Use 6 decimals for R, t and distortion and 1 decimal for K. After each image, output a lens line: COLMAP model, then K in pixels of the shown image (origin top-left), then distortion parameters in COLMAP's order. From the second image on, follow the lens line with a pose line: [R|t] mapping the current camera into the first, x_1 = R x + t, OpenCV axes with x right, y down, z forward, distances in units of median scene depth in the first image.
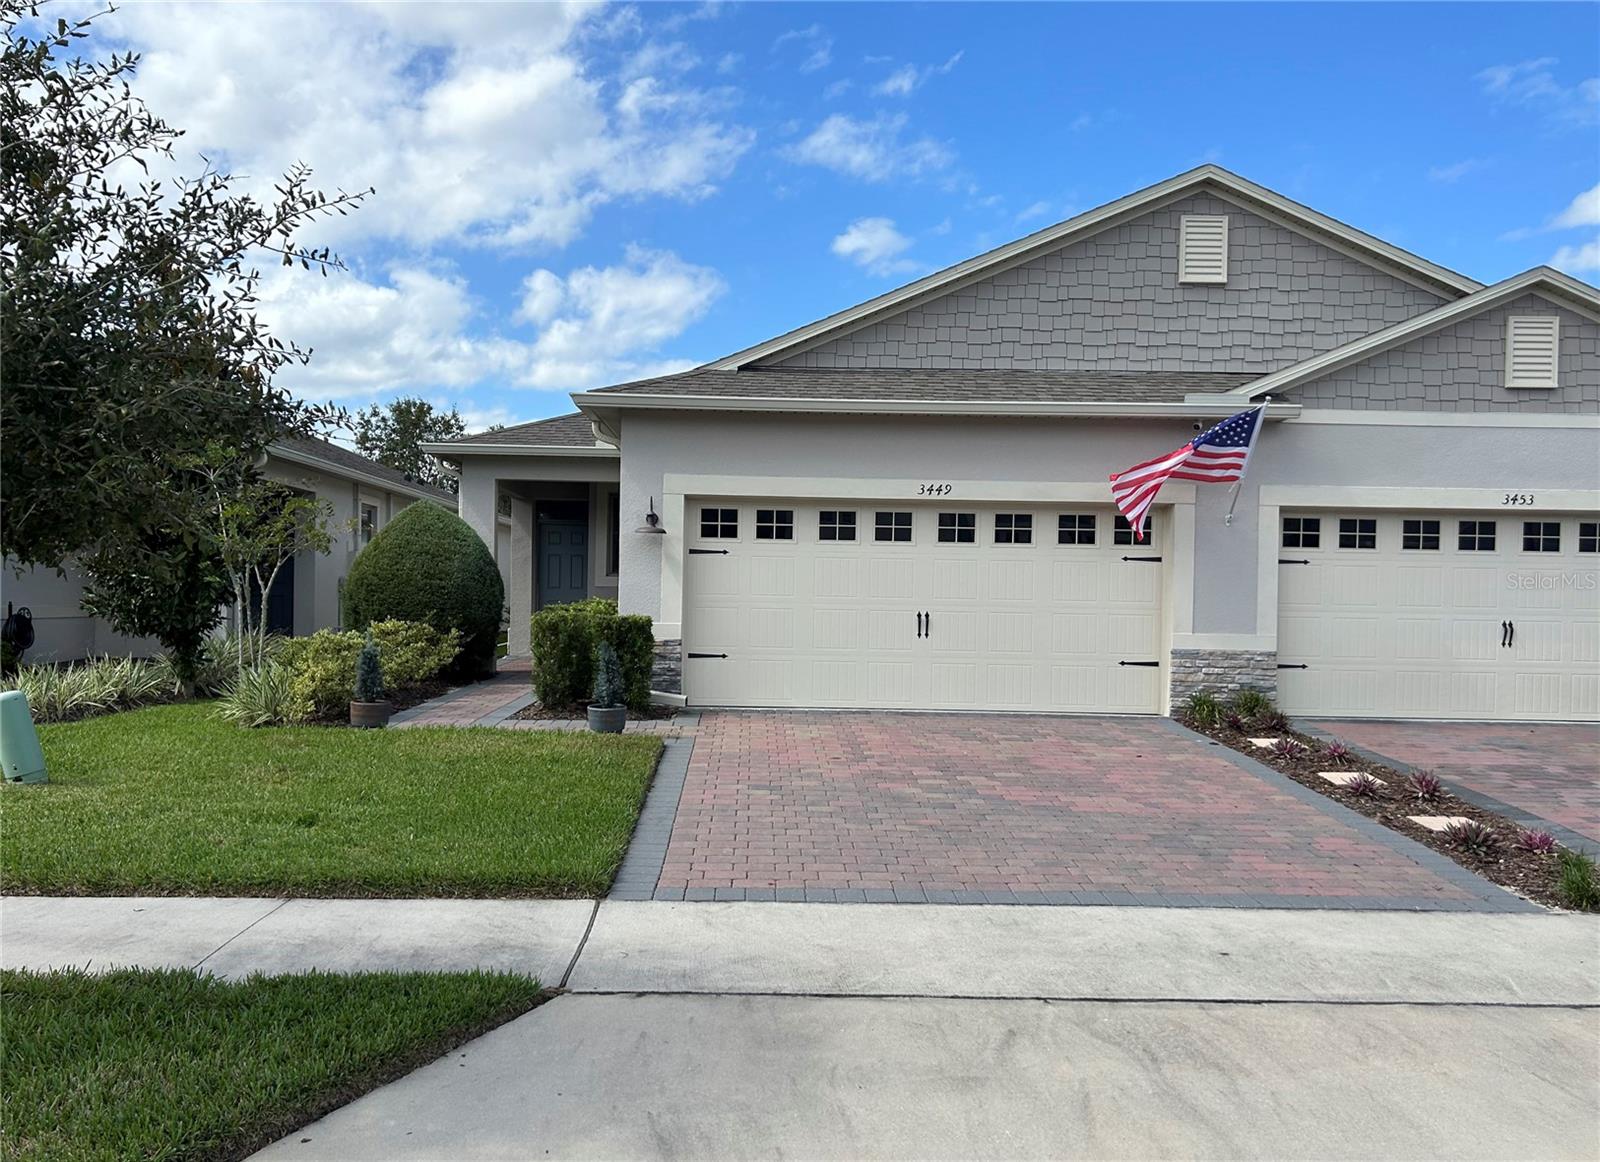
lens RADIAL K [[1306.0, 0, 798.4], [0, 1306.0, 587.3], [0, 0, 1]] dist [0.070238, 0.001499]
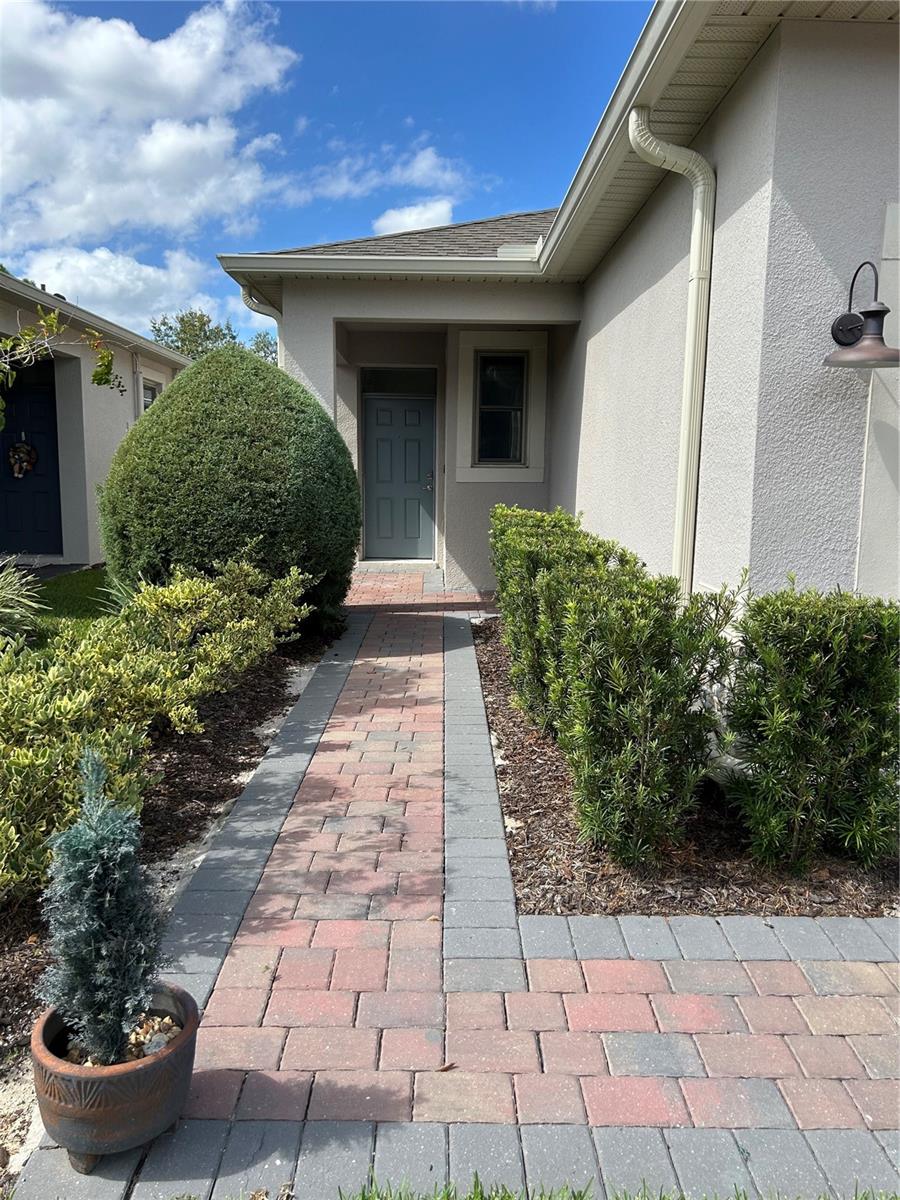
lens RADIAL K [[908.9, 0, 451.3], [0, 908.9, 594.6], [0, 0, 1]] dist [0.076449, -0.083234]
pose [[0.999815, 0.000058, -0.019228, -0.179710], [0.002652, 0.990022, 0.140887, -0.012083], [0.019045, -0.140912, 0.989839, 0.584991]]
